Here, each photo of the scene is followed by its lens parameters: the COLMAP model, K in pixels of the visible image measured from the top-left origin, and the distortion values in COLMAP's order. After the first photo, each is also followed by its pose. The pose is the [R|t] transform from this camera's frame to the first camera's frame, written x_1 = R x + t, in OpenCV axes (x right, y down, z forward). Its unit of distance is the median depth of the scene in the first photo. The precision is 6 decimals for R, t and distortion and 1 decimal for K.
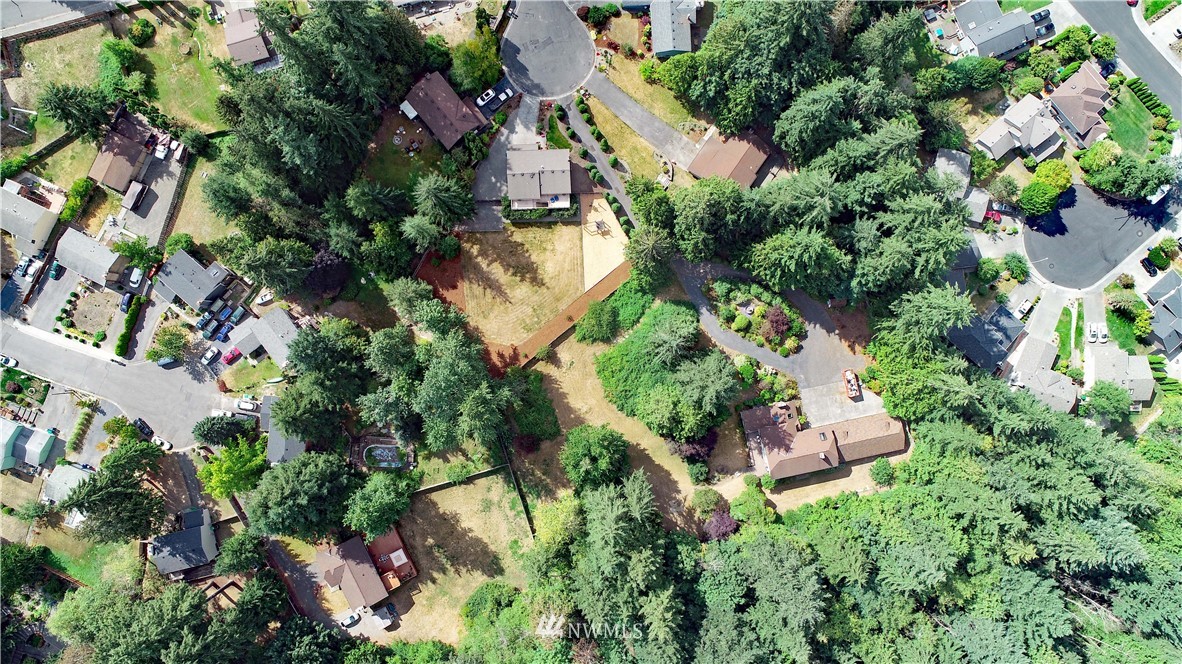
lens RADIAL K [[770.6, 0, 591.0], [0, 770.6, 332.0], [0, 0, 1]] dist [0.002695, 0.001895]
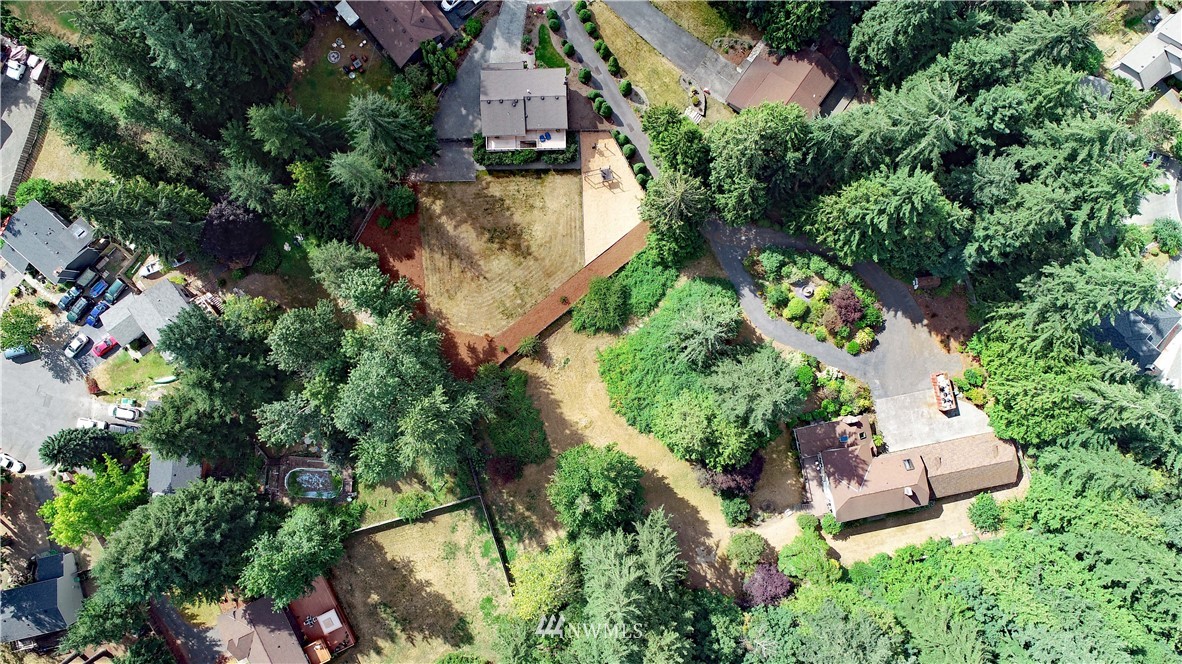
lens RADIAL K [[770.6, 0, 591.0], [0, 770.6, 332.0], [0, 0, 1]] dist [0.002695, 0.001895]
pose [[0.999944, 0.010303, -0.002332, -0.000033], [-0.010299, 0.999945, 0.001881, 0.011333], [0.002351, -0.001857, 0.999996, 0.263157]]
